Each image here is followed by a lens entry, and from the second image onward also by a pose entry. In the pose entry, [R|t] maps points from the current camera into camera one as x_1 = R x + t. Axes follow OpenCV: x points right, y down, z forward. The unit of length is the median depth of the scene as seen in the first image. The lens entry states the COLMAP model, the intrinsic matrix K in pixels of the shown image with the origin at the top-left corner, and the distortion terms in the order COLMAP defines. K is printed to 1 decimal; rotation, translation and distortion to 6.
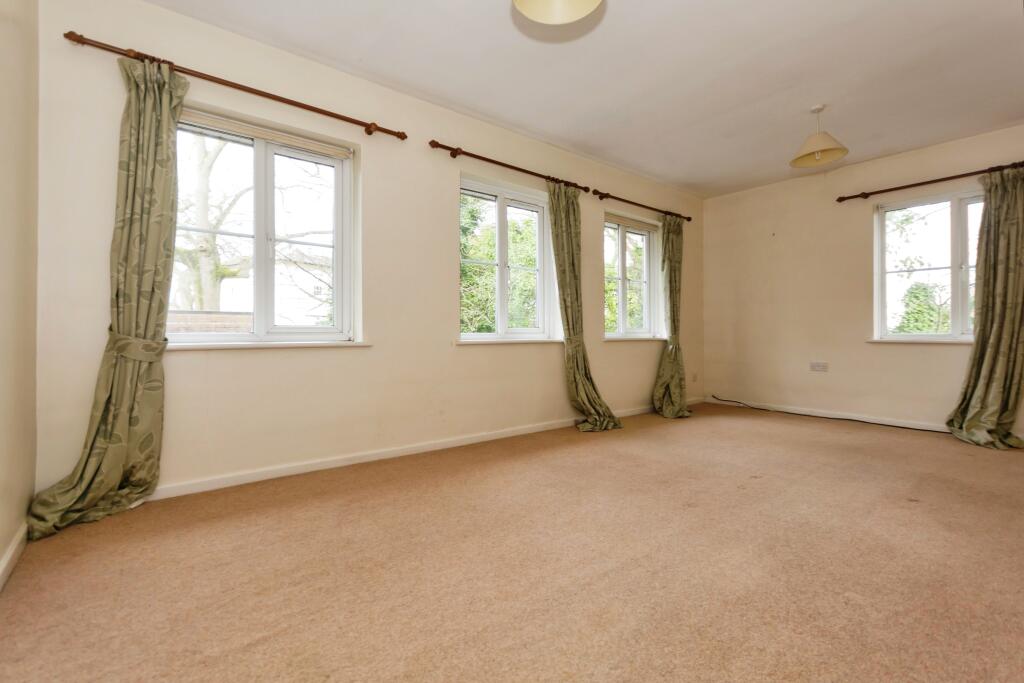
lens RADIAL K [[460.5, 0, 513.6], [0, 460.5, 330.1], [0, 0, 1]] dist [0.000208, 0.000355]
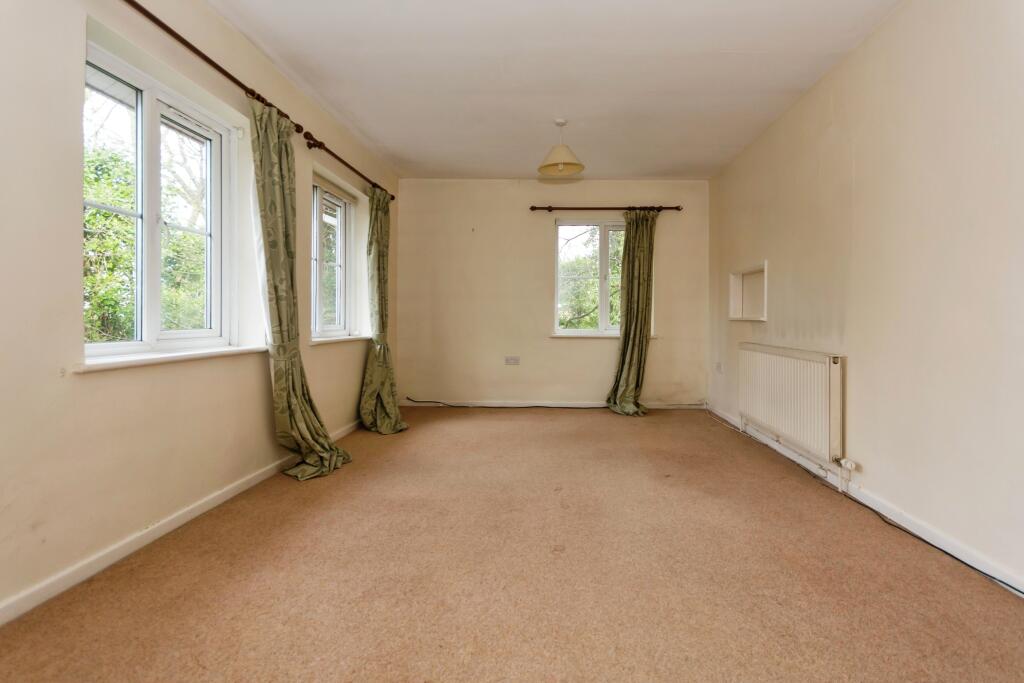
lens RADIAL K [[479.0, 0, 512.8], [0, 479.0, 316.8], [0, 0, 1]] dist [-0.001032, 0.000516]
pose [[0.626932, -0.001077, 0.779073, -0.209785], [-0.007902, 0.999939, 0.007741, -0.031606], [-0.779034, -0.011009, 0.626885, 0.307532]]
